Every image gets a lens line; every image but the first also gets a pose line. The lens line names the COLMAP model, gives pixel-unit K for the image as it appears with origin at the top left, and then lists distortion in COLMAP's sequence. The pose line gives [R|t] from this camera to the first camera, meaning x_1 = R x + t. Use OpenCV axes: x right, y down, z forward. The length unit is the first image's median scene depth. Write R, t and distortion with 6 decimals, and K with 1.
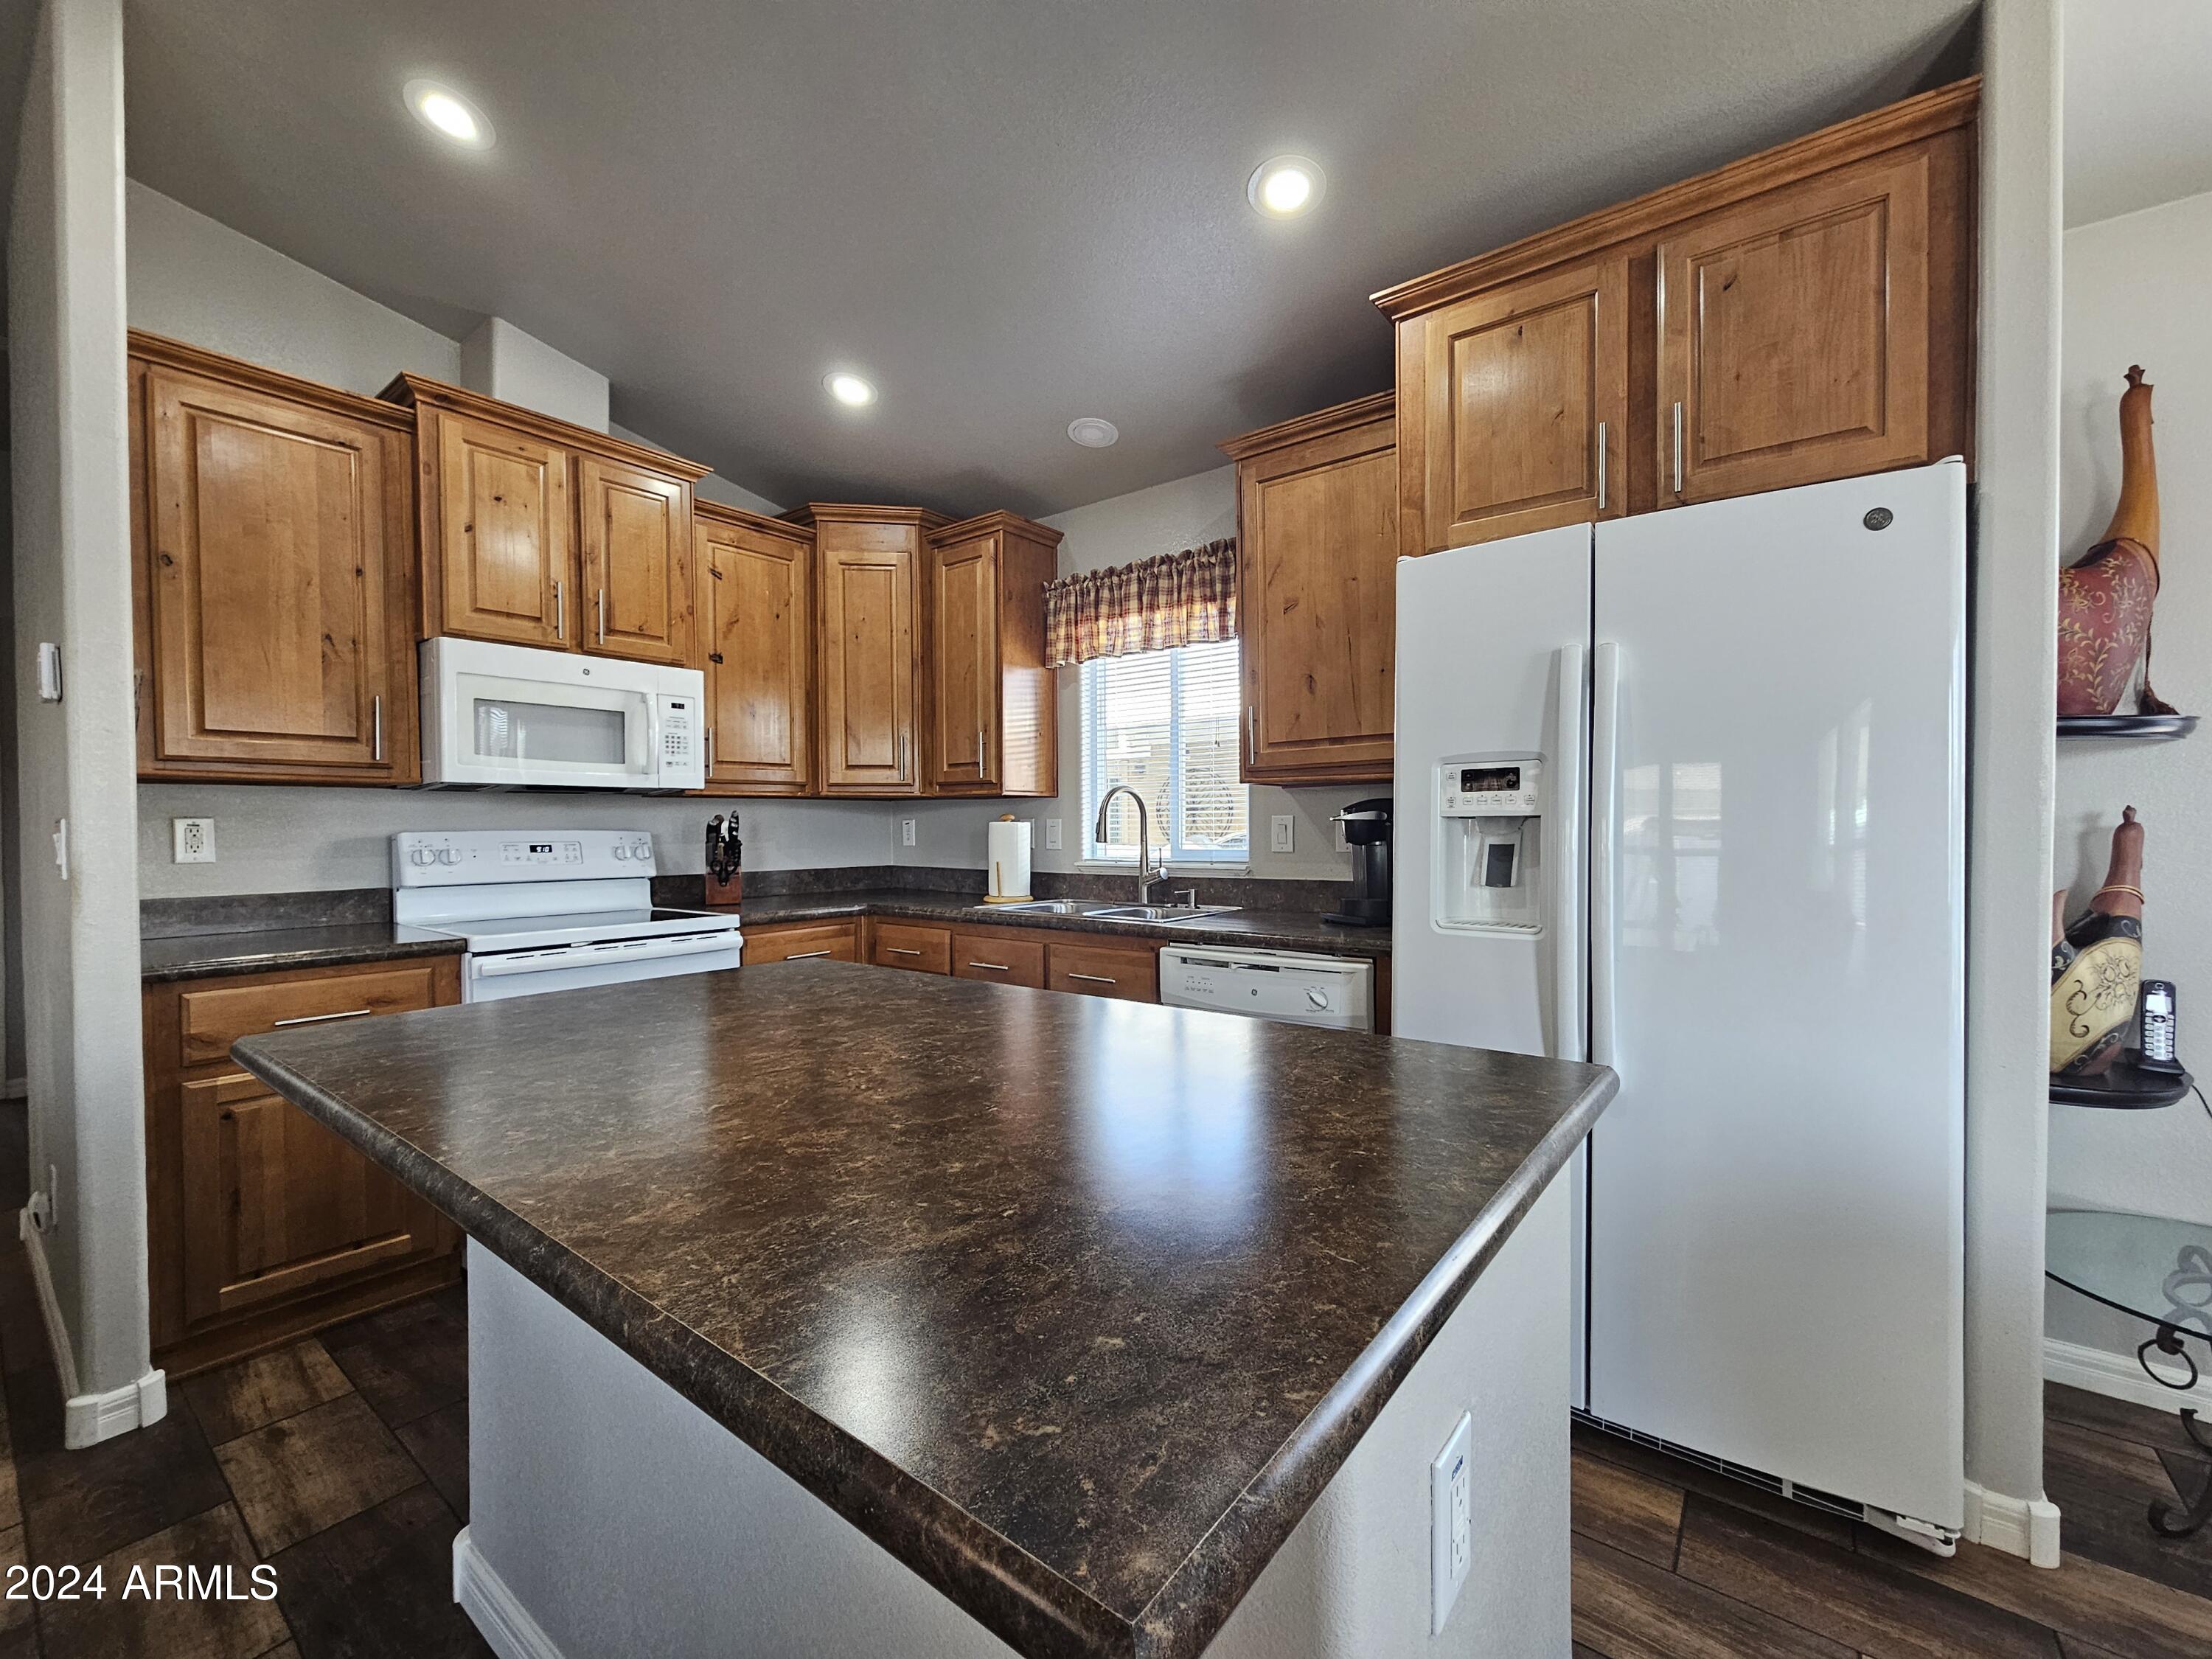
lens RADIAL K [[904.6, 0, 1107.8], [0, 904.6, 837.8], [0, 0, 1]] dist [-0.002098, 0.000038]
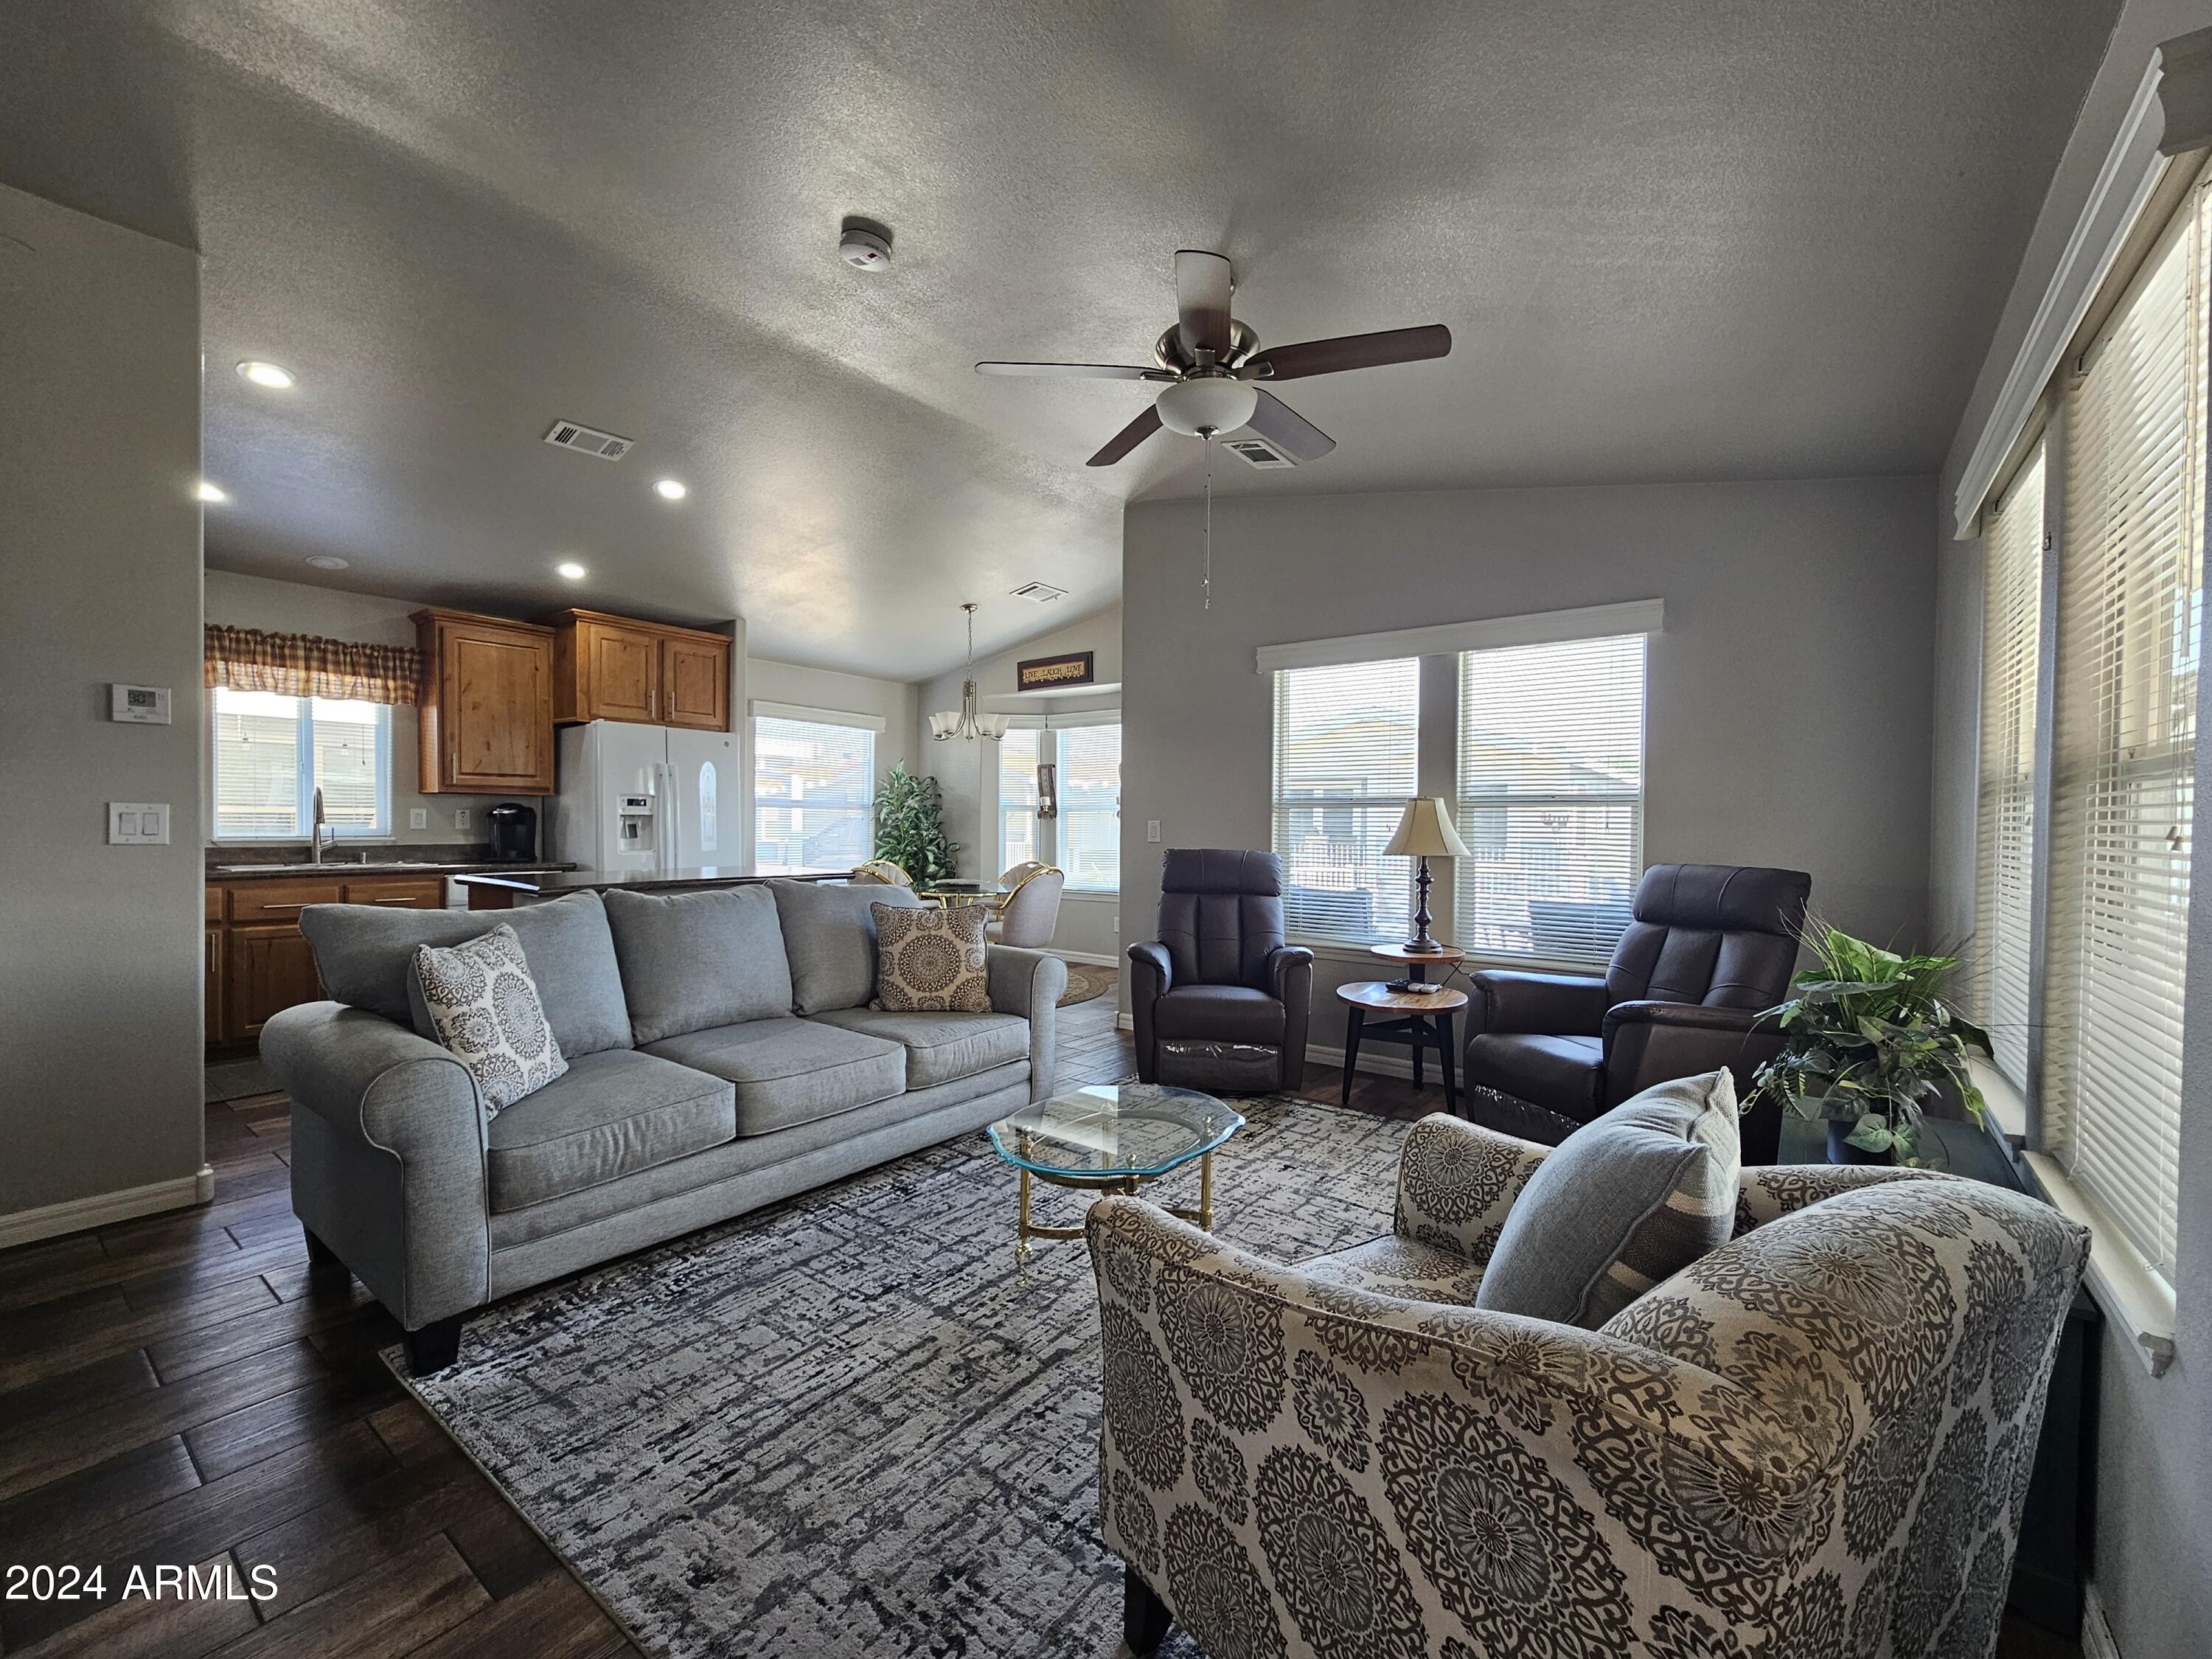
lens RADIAL K [[910.2, 0, 1104.2], [0, 910.2, 846.4], [0, 0, 1]] dist [-0.000806, 0.000452]
pose [[-0.001749, -0.021148, 0.999775, -1.579632], [-0.000790, 0.999776, 0.021147, 0.010087], [-0.999998, -0.000753, -0.001766, -0.339163]]
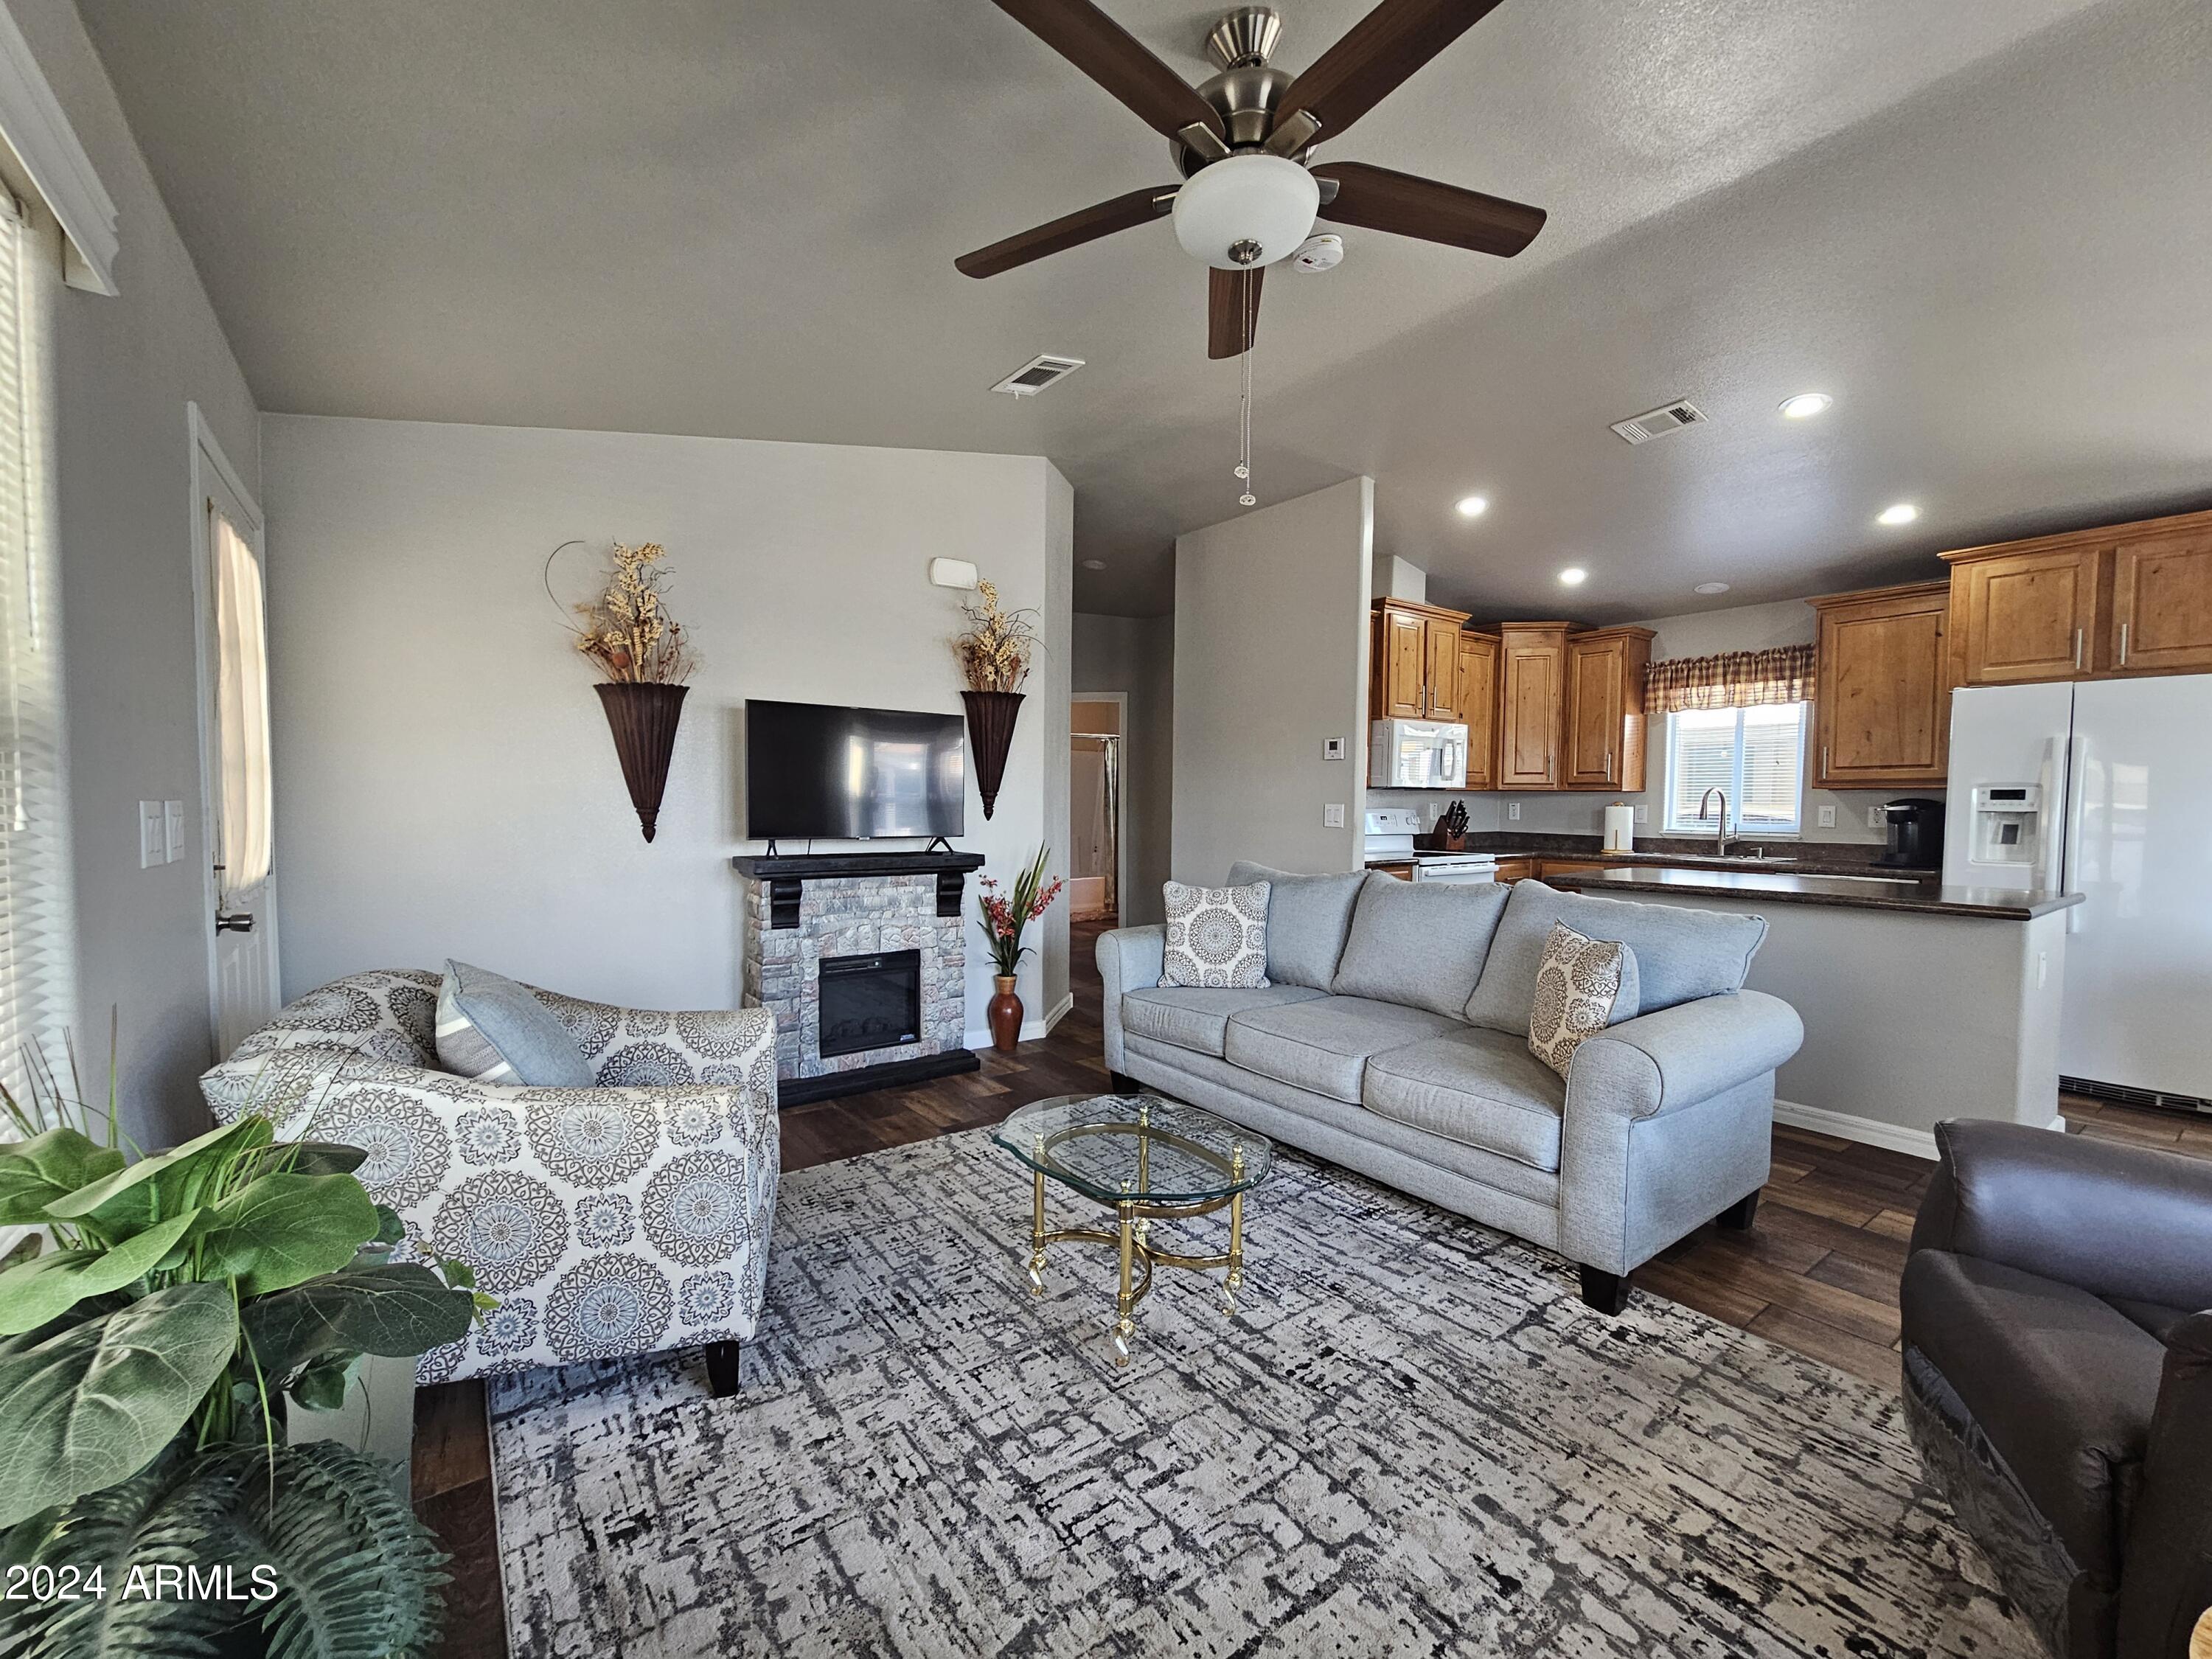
lens RADIAL K [[912.3, 0, 1104.9], [0, 912.3, 839.8], [0, 0, 1]] dist [-0.002032, 0.000330]
pose [[0.959691, 0.024503, -0.279987, -0.634231], [-0.015718, 0.999312, 0.033580, 0.002927], [0.280618, -0.027826, 0.959416, -1.042085]]
